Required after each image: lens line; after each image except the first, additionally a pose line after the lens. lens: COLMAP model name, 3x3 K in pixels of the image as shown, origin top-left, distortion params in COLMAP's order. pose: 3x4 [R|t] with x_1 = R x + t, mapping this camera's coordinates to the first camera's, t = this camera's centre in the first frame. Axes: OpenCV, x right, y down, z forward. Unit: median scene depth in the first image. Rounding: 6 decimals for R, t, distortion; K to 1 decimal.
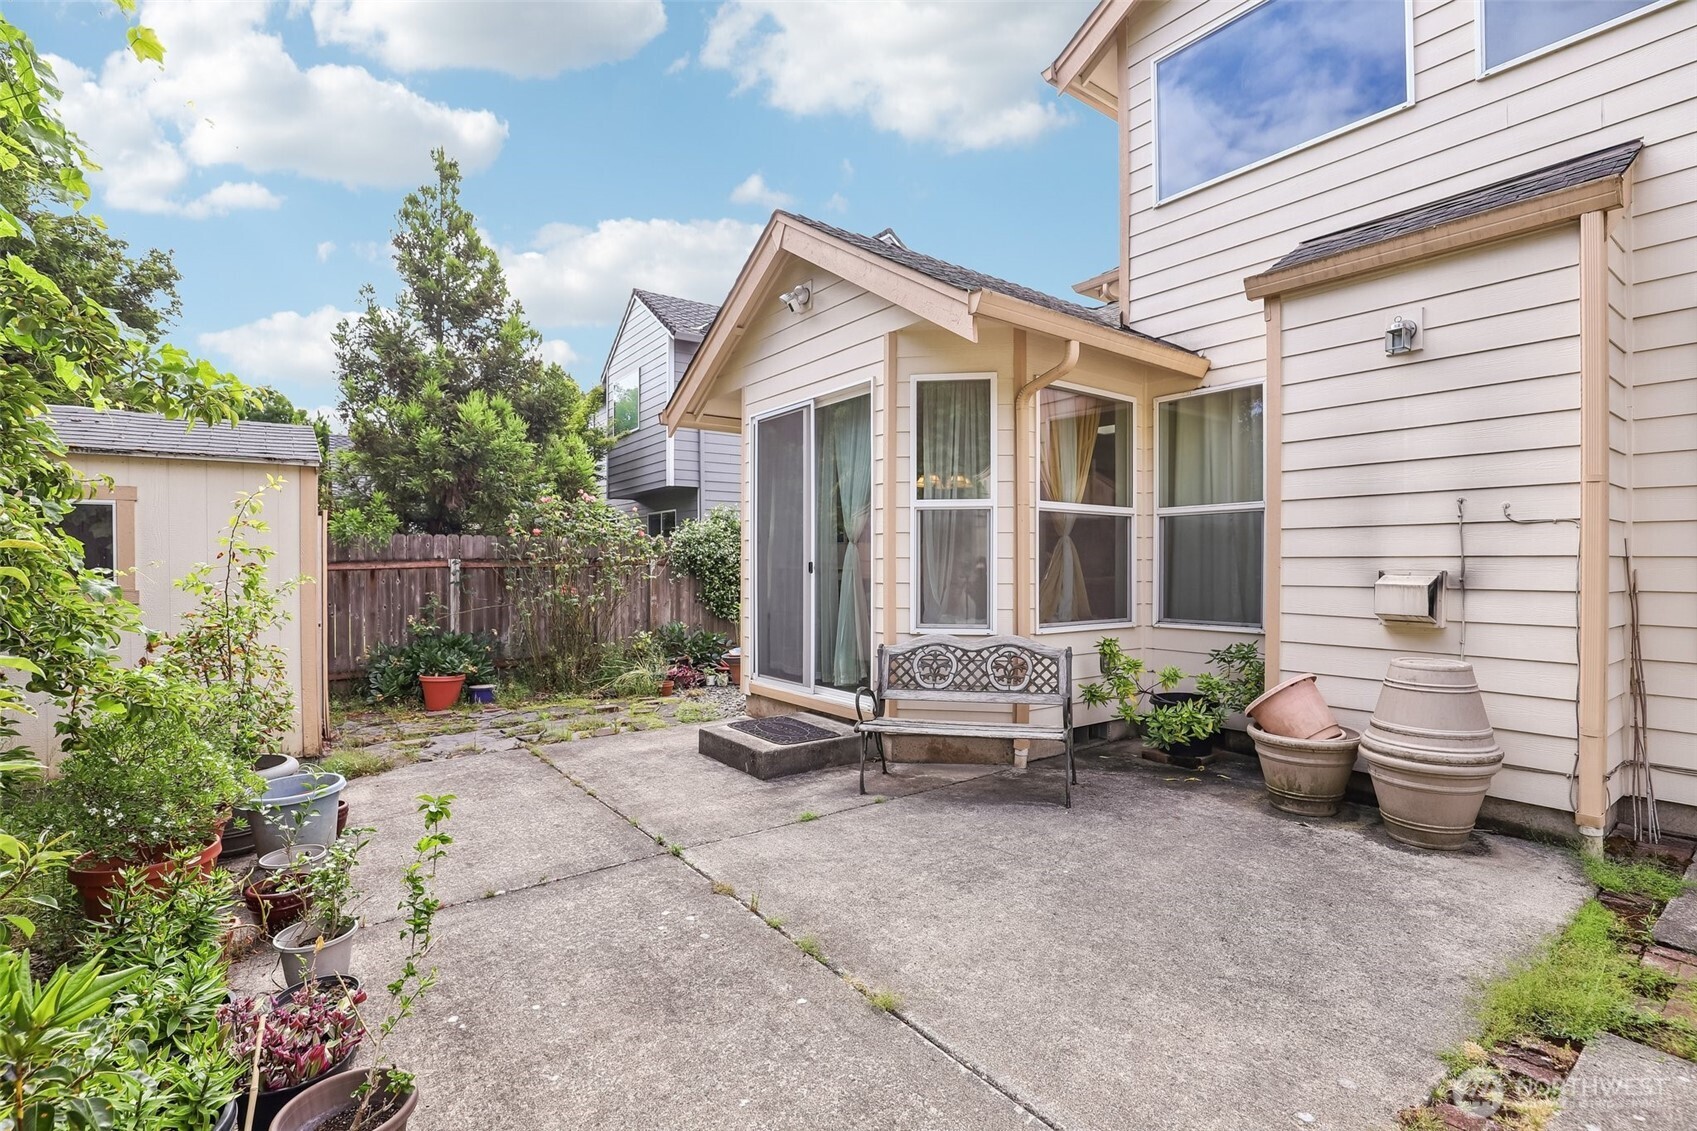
lens RADIAL K [[781.8, 0, 848.5], [0, 781.8, 565.5], [0, 0, 1]] dist [-0.016973, 0.000570]
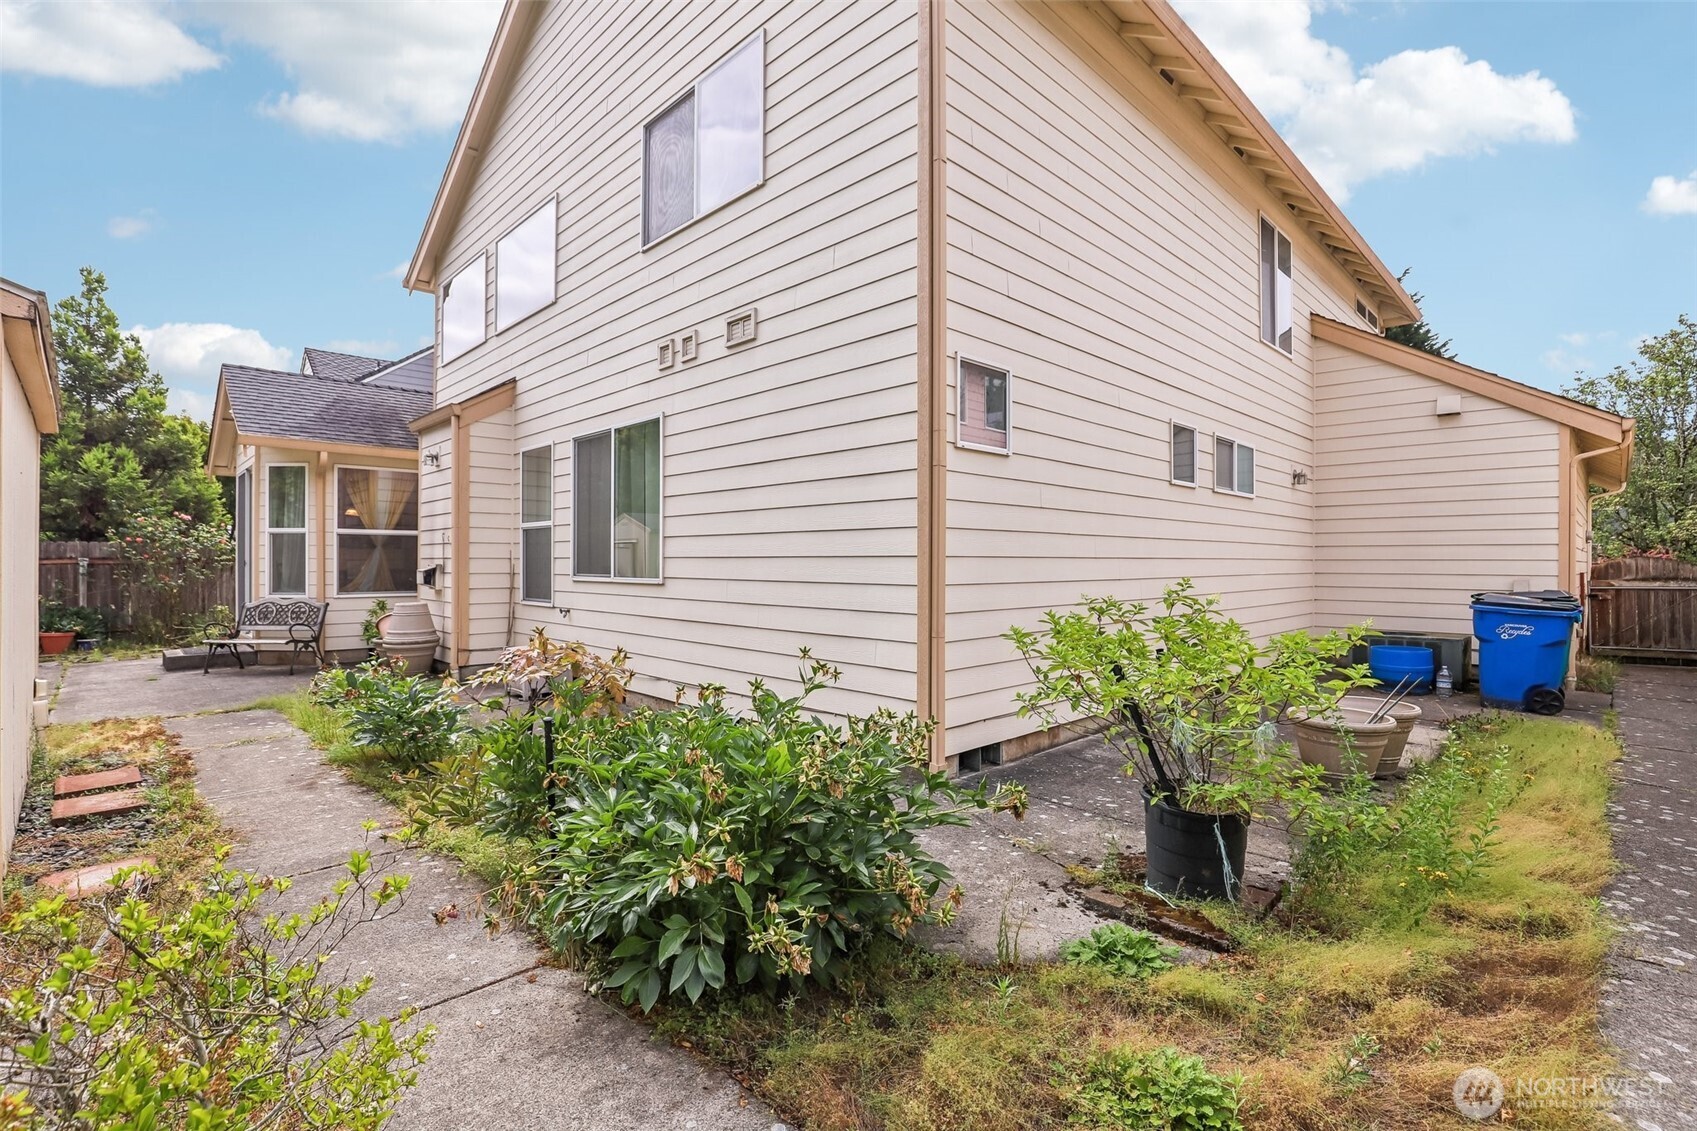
lens RADIAL K [[781.8, 0, 848.5], [0, 781.8, 565.5], [0, 0, 1]] dist [-0.016973, 0.000570]
pose [[0.992212, -0.003508, 0.124513, 1.234389], [0.002563, 0.999967, 0.007745, -0.002781], [-0.124536, -0.007365, 0.992188, -1.041135]]
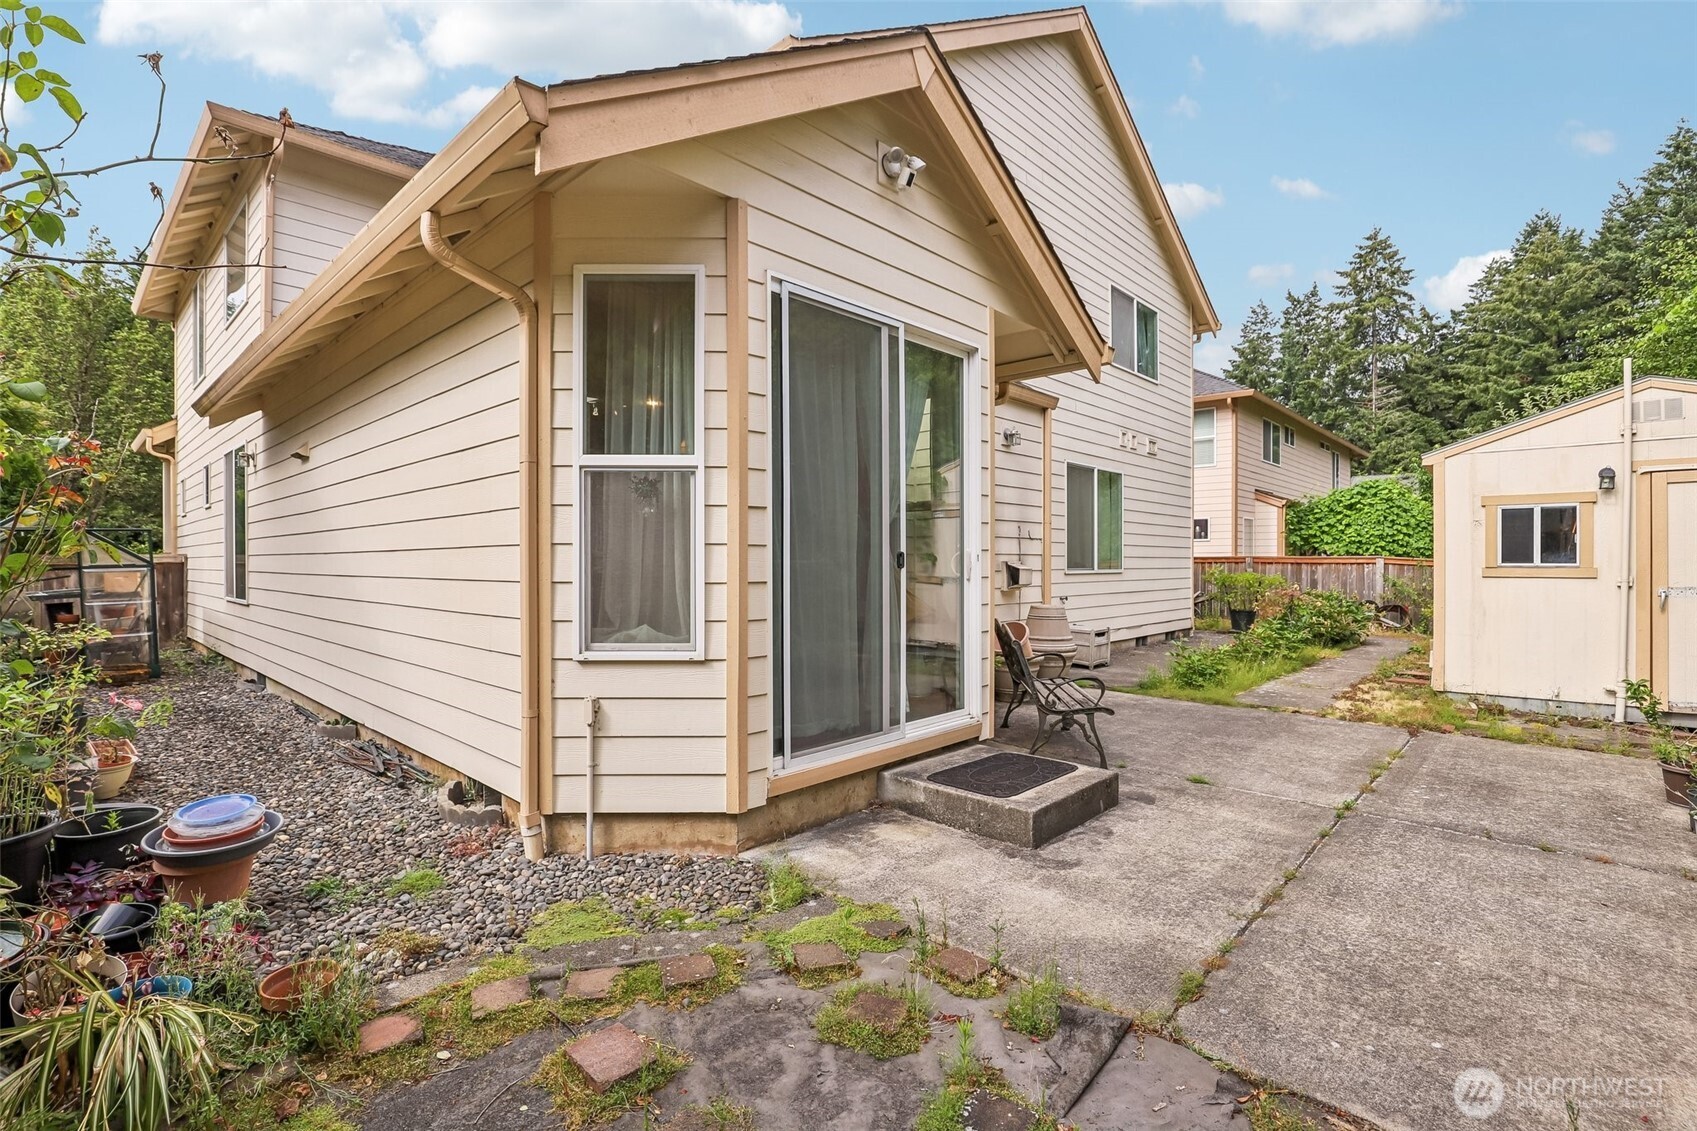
lens RADIAL K [[781.8, 0, 848.5], [0, 781.8, 565.5], [0, 0, 1]] dist [-0.016973, 0.000570]
pose [[-0.184453, -0.003907, 0.982834, -0.811587], [0.003651, 0.999982, 0.004660, 0.004421], [-0.982835, 0.004447, -0.184435, 1.303814]]
